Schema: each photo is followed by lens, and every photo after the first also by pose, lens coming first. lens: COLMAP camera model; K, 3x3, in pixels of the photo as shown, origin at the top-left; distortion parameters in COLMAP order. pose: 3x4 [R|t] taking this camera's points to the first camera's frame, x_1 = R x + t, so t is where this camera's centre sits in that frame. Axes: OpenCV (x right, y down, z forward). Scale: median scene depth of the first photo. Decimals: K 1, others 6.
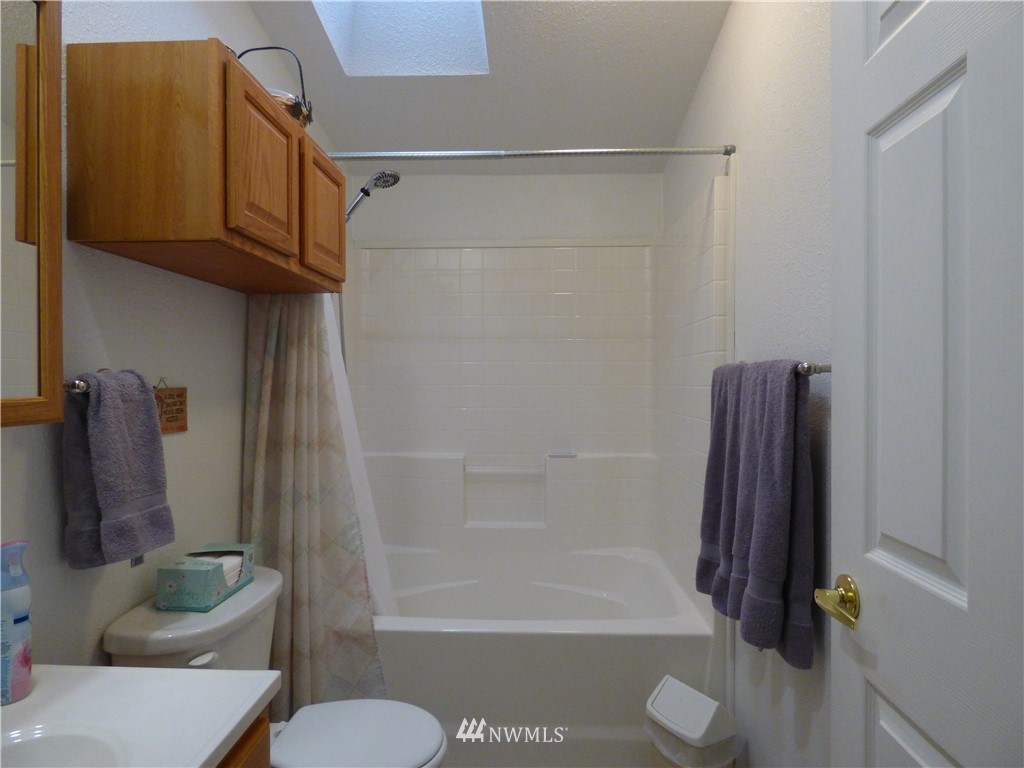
lens RADIAL K [[619.2, 0, 512.5], [0, 619.2, 385.4], [0, 0, 1]] dist [-0.007477, 0.005568]
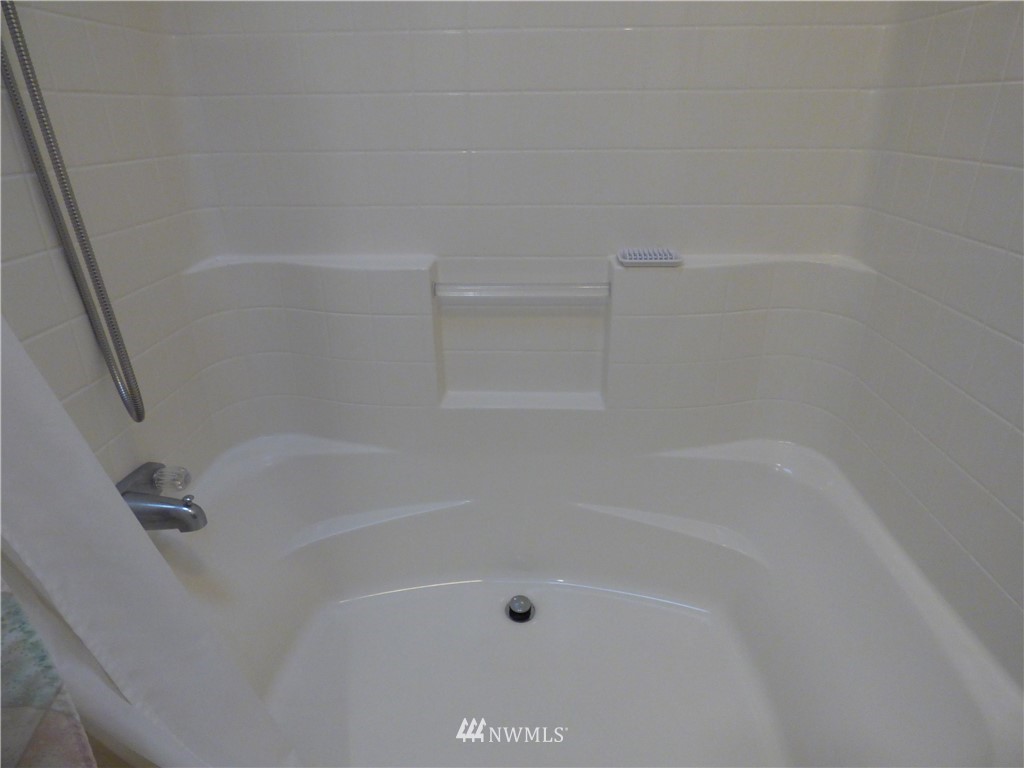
lens RADIAL K [[619.2, 0, 510.3], [0, 619.2, 388.0], [0, 0, 1]] dist [-0.007477, 0.005568]
pose [[0.999966, -0.008230, -0.000151, -0.021220], [0.007620, 0.918573, 0.395178, 0.019106], [-0.003114, -0.395166, 0.918605, 0.545061]]
